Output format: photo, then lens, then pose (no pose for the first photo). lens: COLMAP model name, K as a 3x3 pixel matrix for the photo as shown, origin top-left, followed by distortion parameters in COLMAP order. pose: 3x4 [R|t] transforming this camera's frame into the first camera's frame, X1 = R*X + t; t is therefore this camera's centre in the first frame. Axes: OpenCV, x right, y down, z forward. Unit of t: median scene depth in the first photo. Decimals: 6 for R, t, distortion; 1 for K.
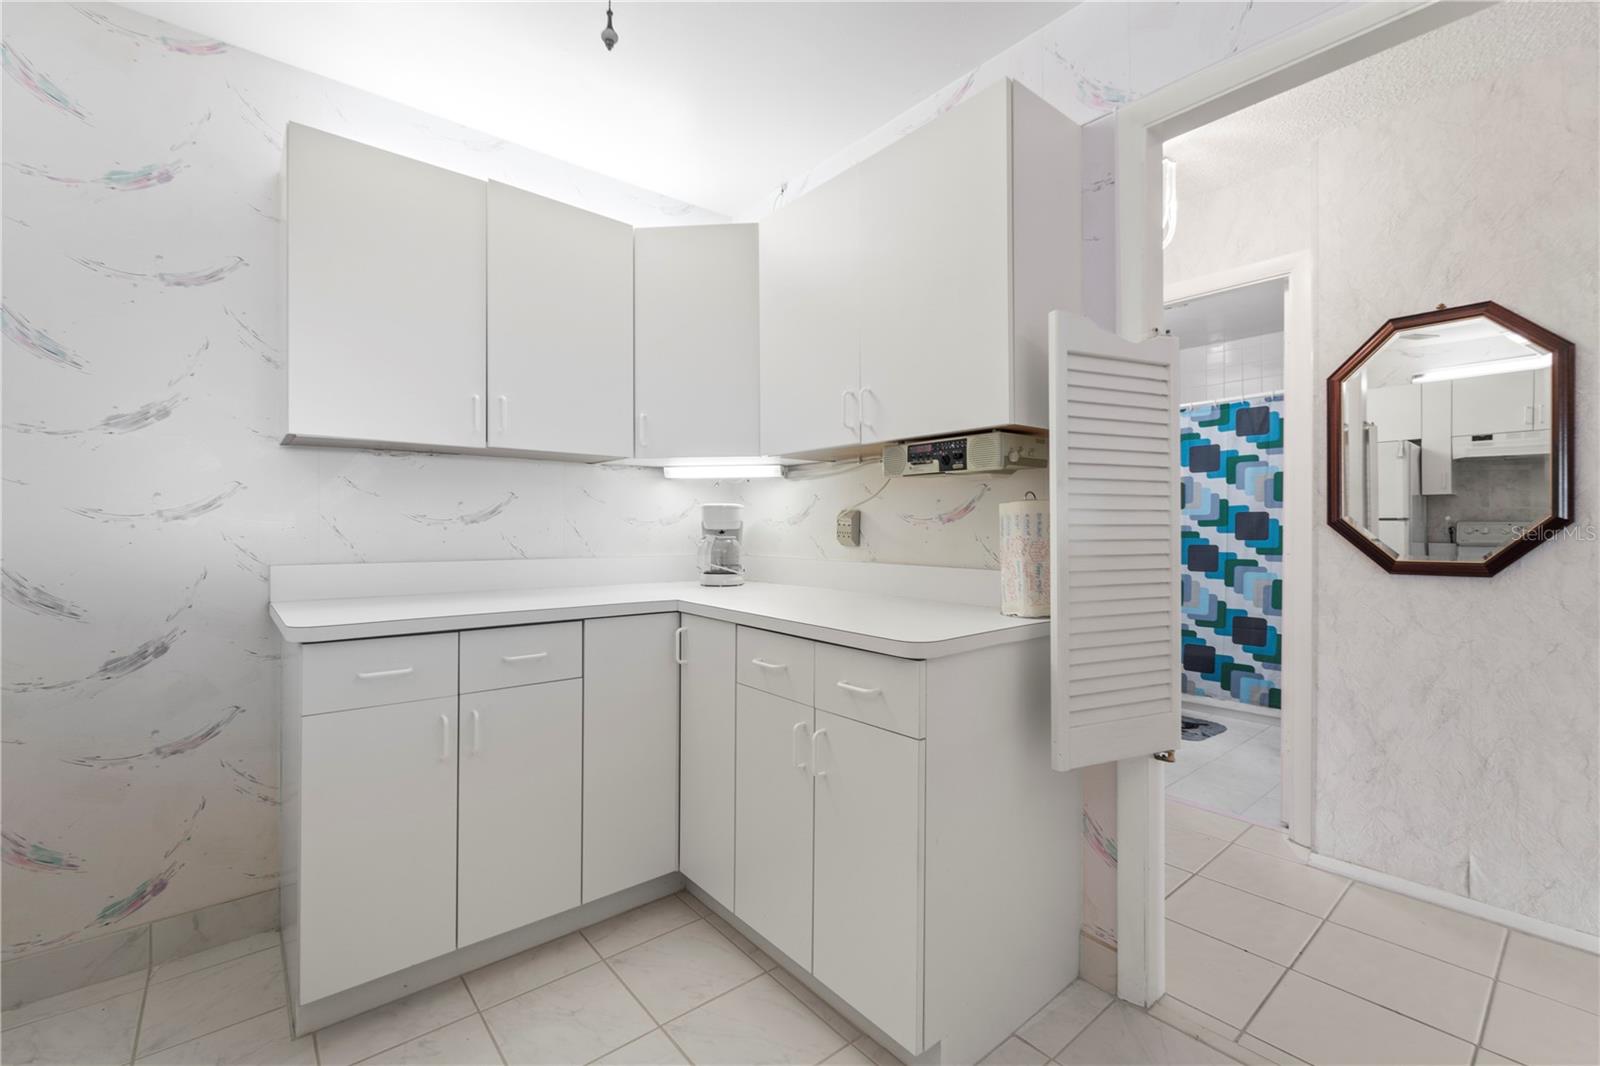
lens RADIAL K [[675.1, 0, 801.3], [0, 675.1, 530.3], [0, 0, 1]] dist [-0.000275, -0.000109]
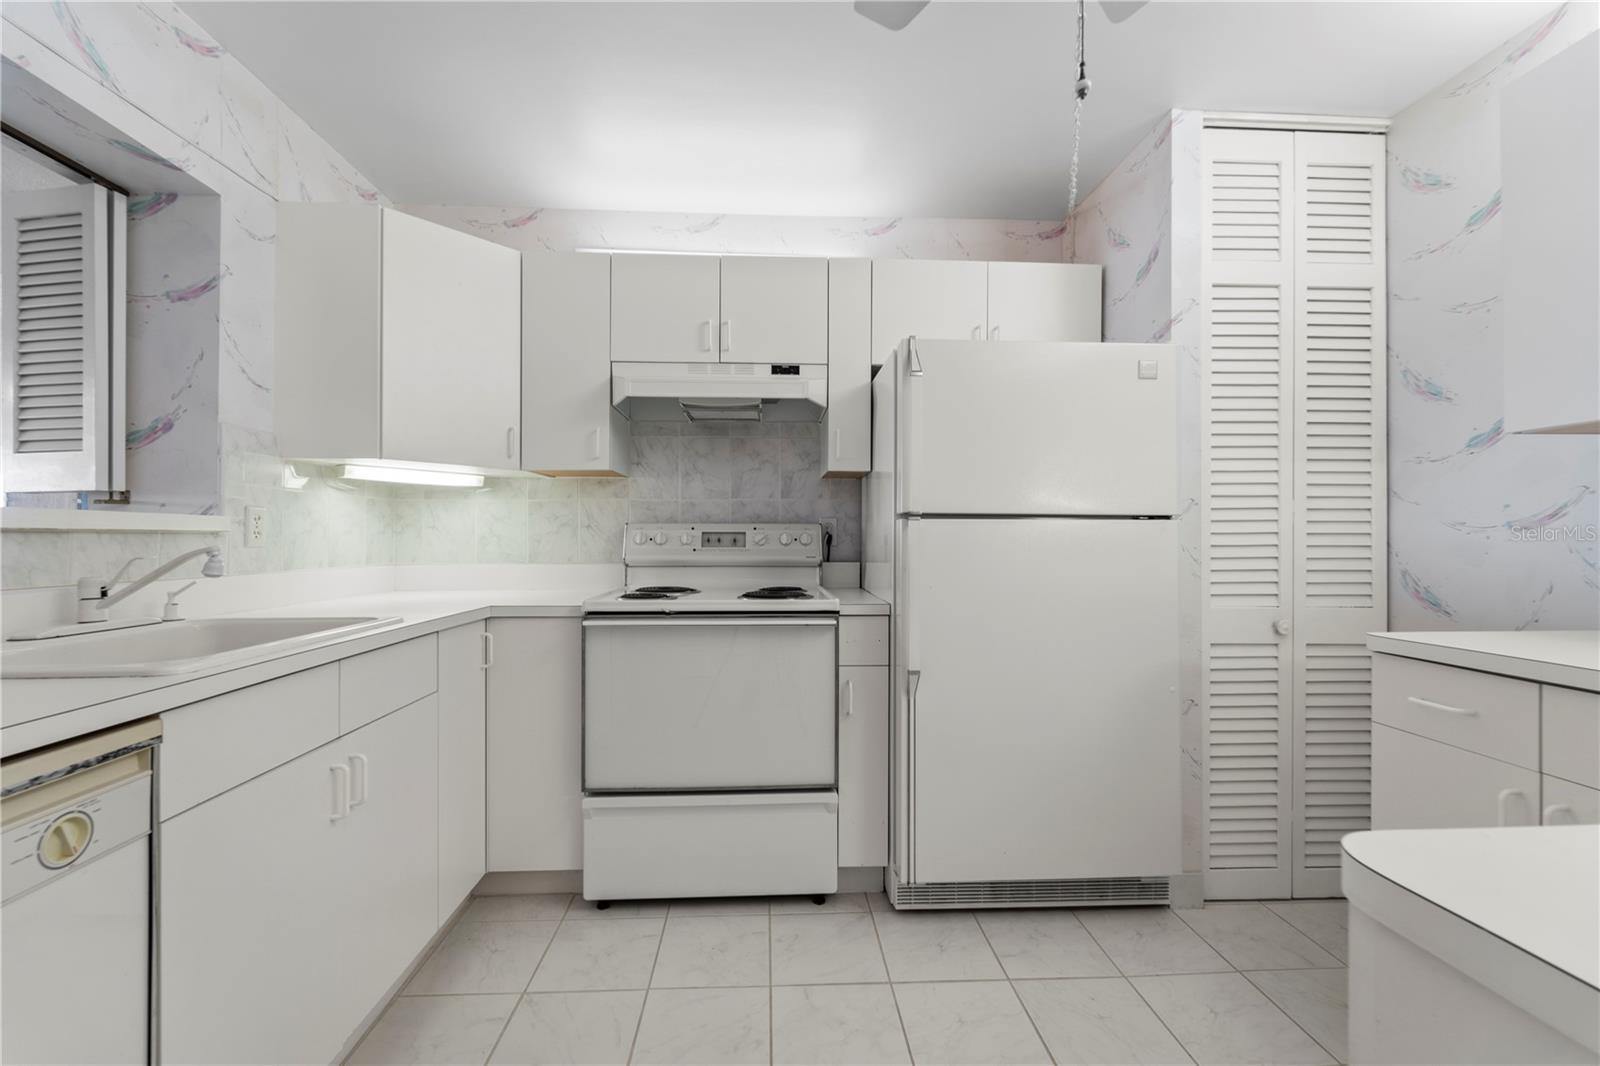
lens RADIAL K [[664.7, 0, 793.9], [0, 664.7, 529.6], [0, 0, 1]] dist [-0.000466, -0.000806]
pose [[-0.609862, -0.013602, -0.792391, 0.329838], [-0.004704, 0.999897, -0.013543, 0.000556], [0.792494, -0.004532, -0.609863, 0.502527]]
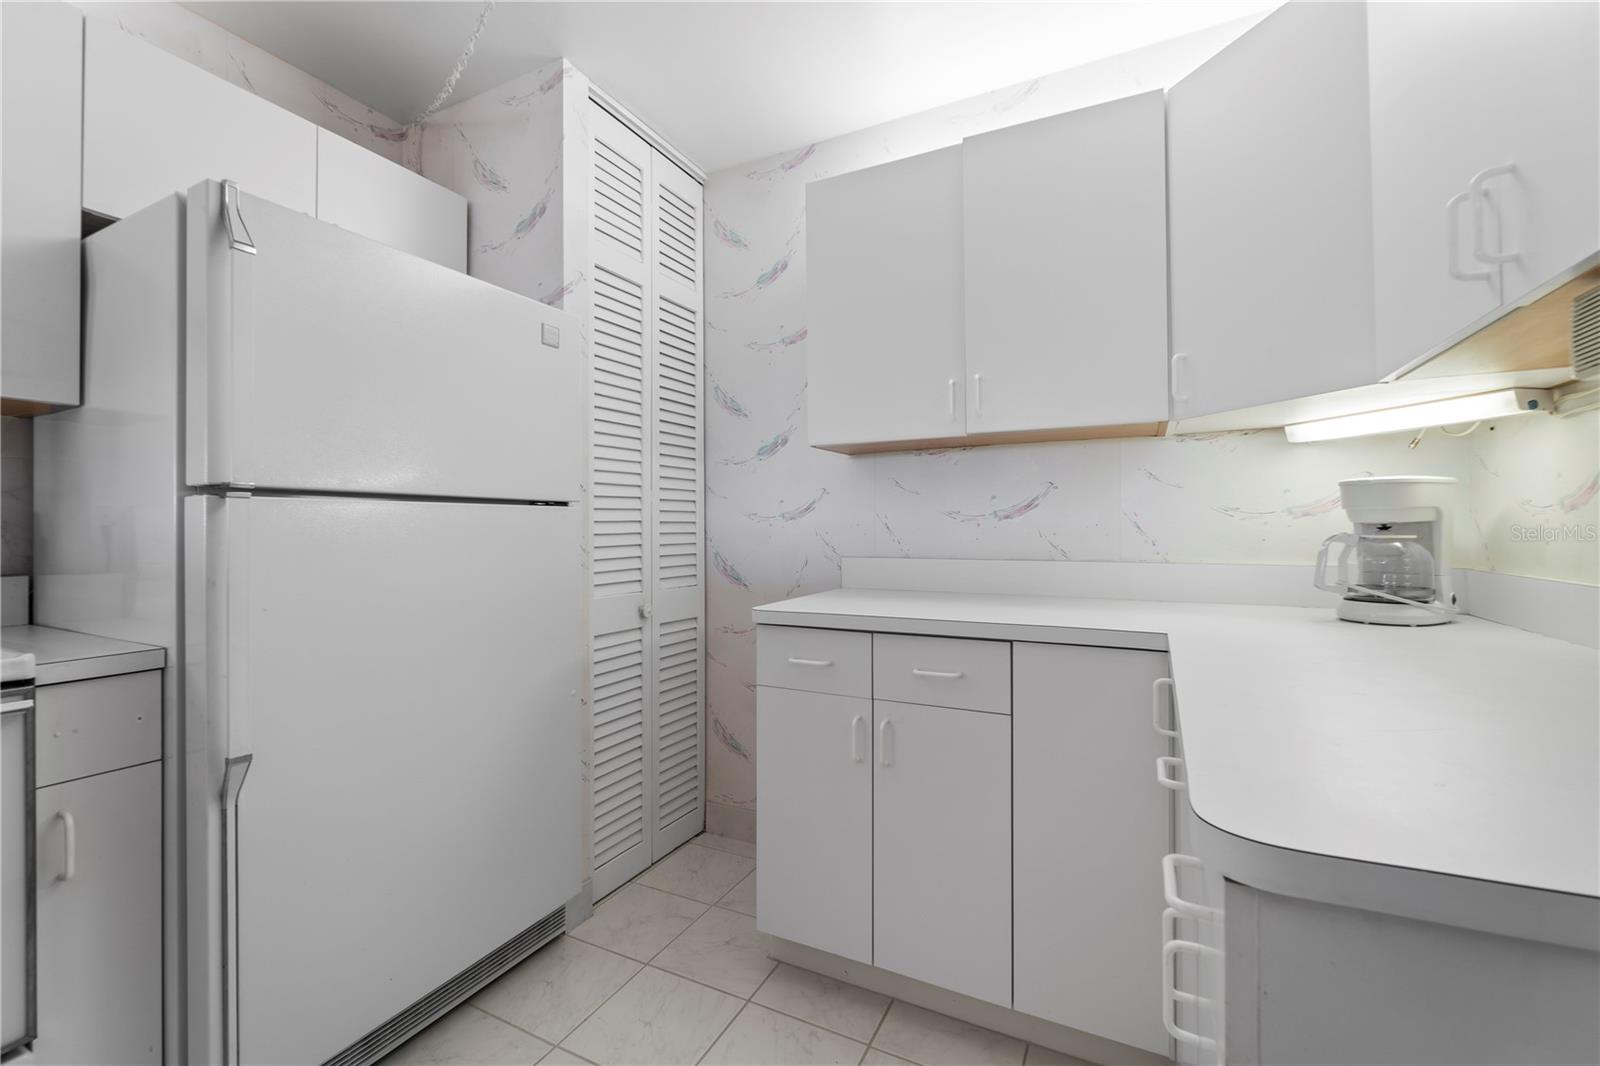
lens RADIAL K [[685.6, 0, 801.3], [0, 685.6, 521.4], [0, 0, 1]] dist [0.000825, -0.000949]
pose [[0.387936, -0.011906, -0.921610, 0.219724], [0.004866, 0.999929, -0.010869, 0.001375], [0.921674, -0.000268, 0.387966, 0.331791]]
